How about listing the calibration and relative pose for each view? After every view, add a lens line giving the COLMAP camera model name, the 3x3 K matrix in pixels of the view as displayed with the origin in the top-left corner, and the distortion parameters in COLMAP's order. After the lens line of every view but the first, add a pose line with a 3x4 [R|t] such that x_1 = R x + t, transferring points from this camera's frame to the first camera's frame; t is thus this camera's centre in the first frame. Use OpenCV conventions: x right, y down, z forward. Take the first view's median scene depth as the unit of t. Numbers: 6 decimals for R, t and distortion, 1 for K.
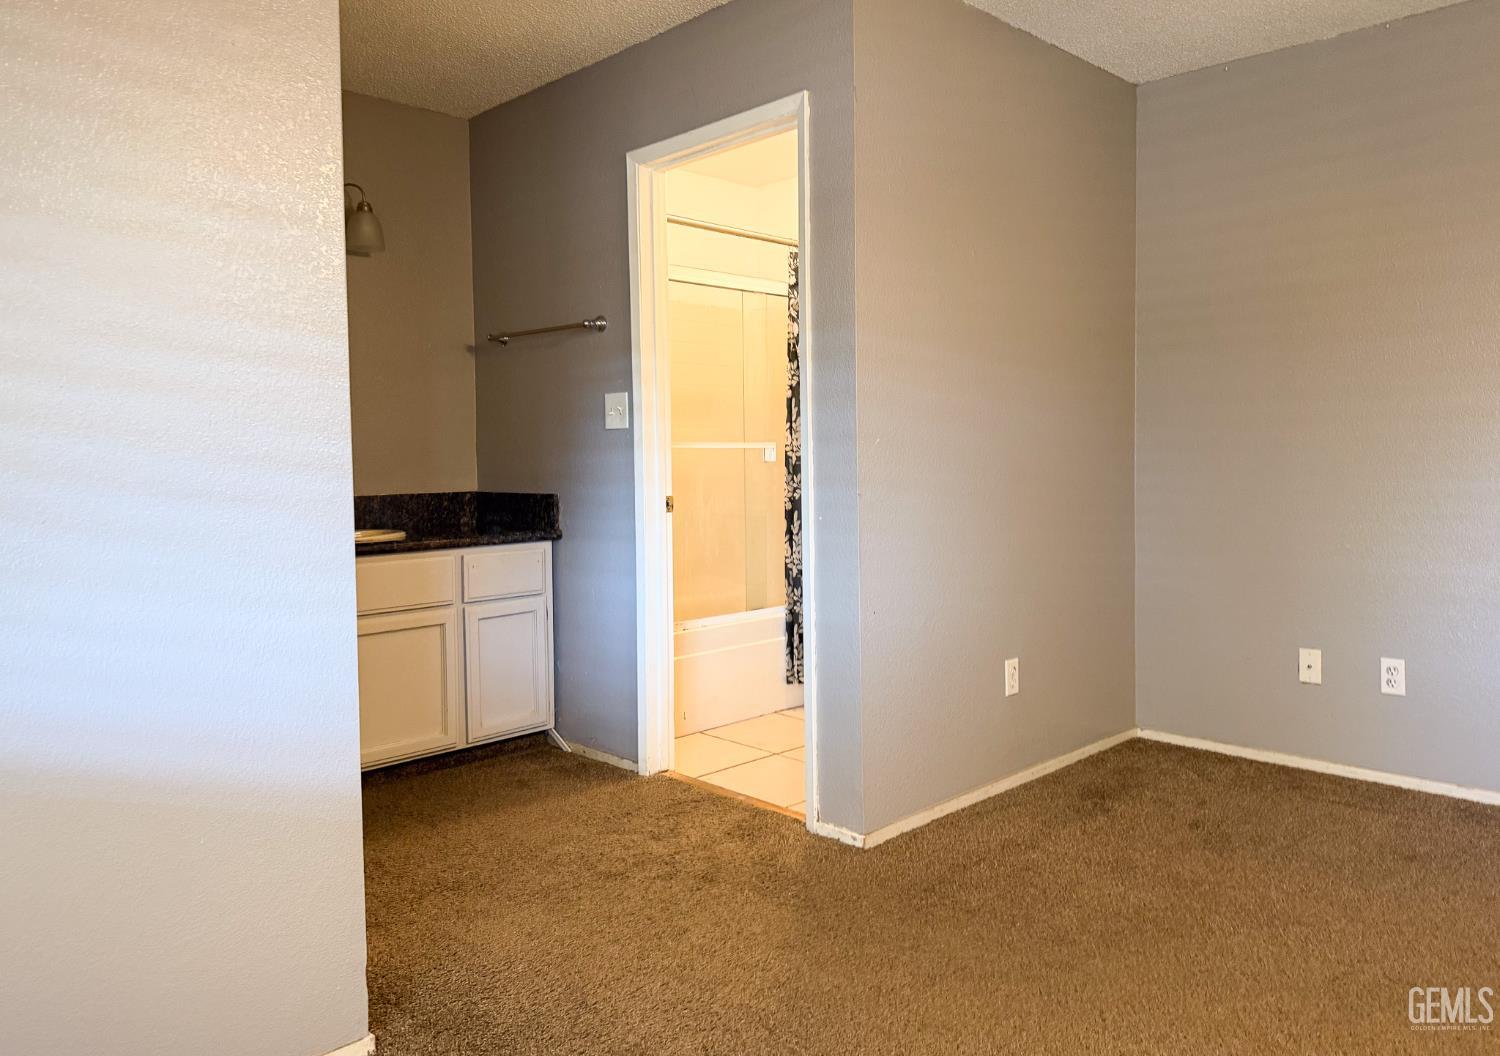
lens RADIAL K [[1071.8, 0, 774.5], [0, 1071.8, 497.5], [0, 0, 1]] dist [0.073031, -0.000692]
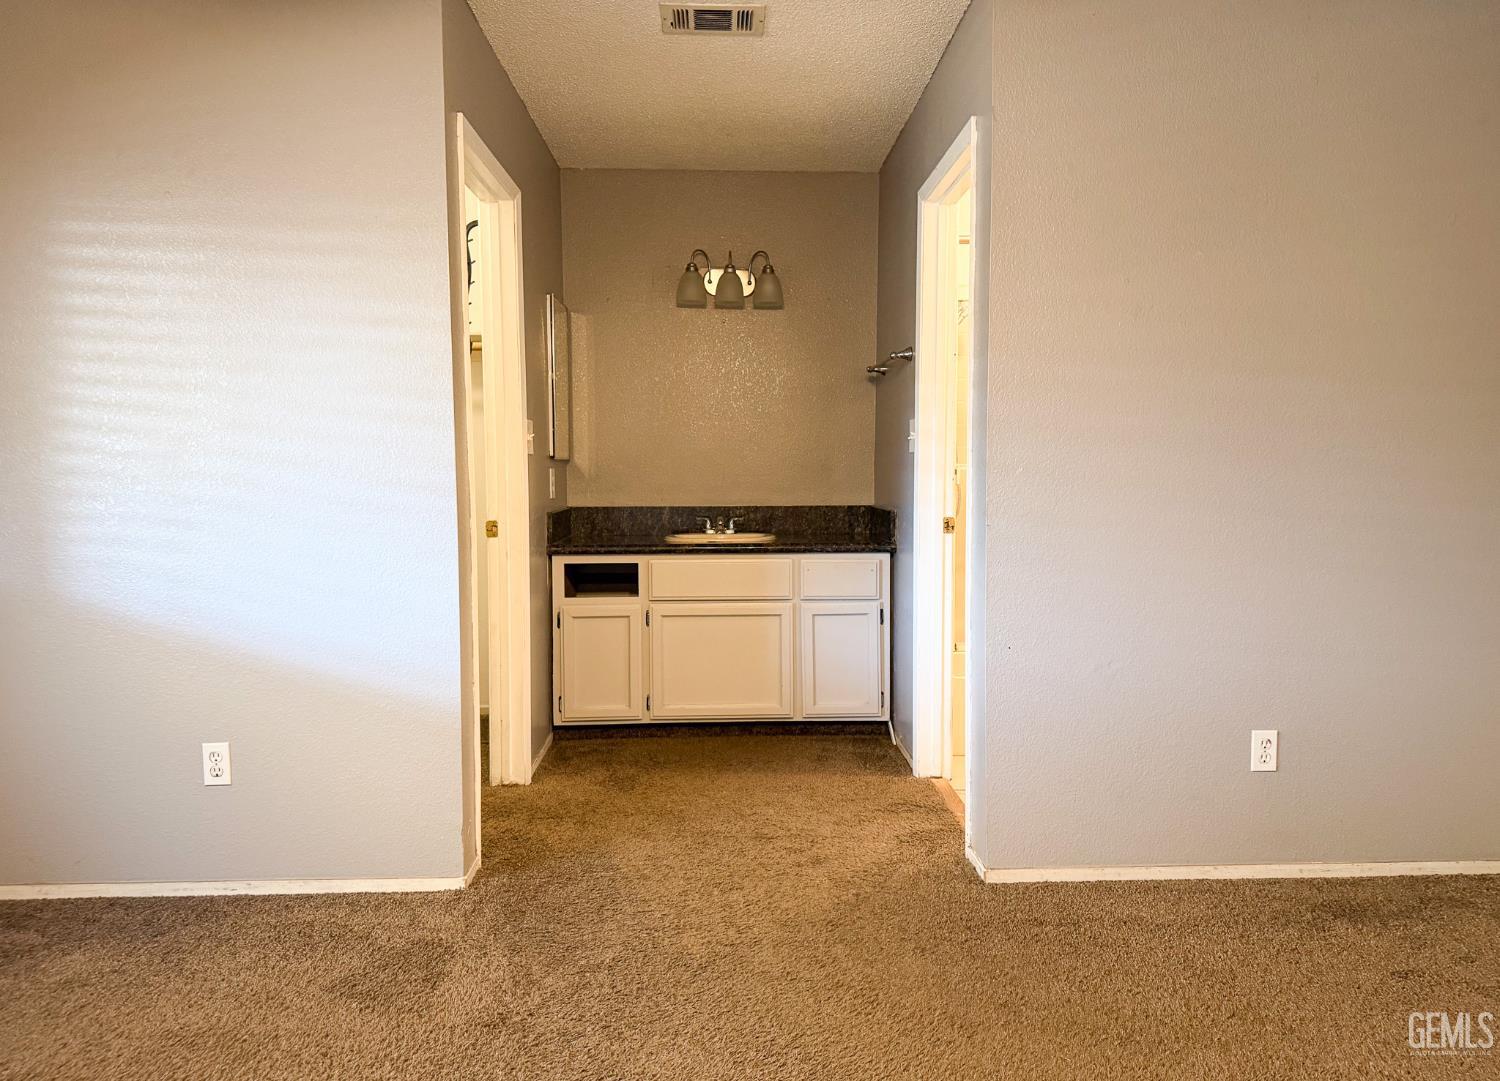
lens RADIAL K [[1047.5, 0, 754.6], [0, 1047.5, 543.0], [0, 0, 1]] dist [0.012523, -0.003917]
pose [[0.738612, 0.062968, -0.671183, 0.442024], [-0.038803, 0.997948, 0.050923, -0.020698], [0.673013, -0.011568, 0.739540, 0.118871]]
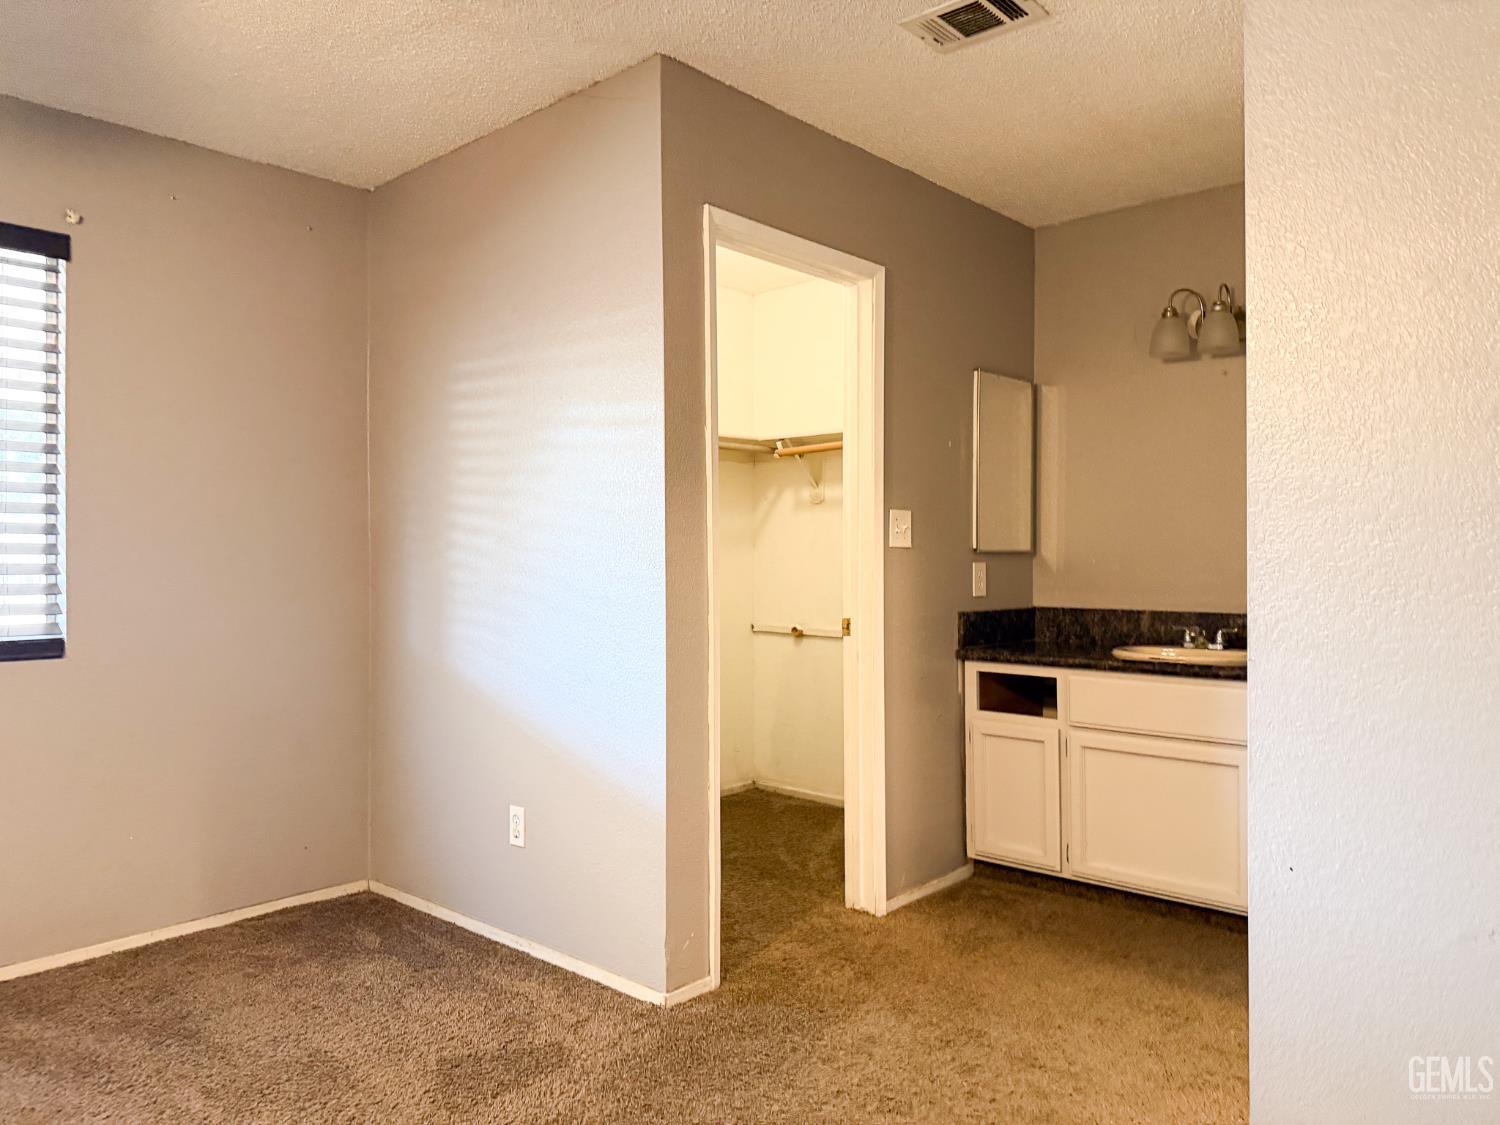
lens RADIAL K [[1065.2, 0, 745.2], [0, 1065.2, 556.4], [0, 0, 1]] dist [0.051743, -0.032187]
pose [[0.061780, 0.013833, -0.997994, 0.524453], [-0.045285, 0.998913, 0.011042, -0.042479], [0.997062, 0.044512, 0.062339, 0.529338]]
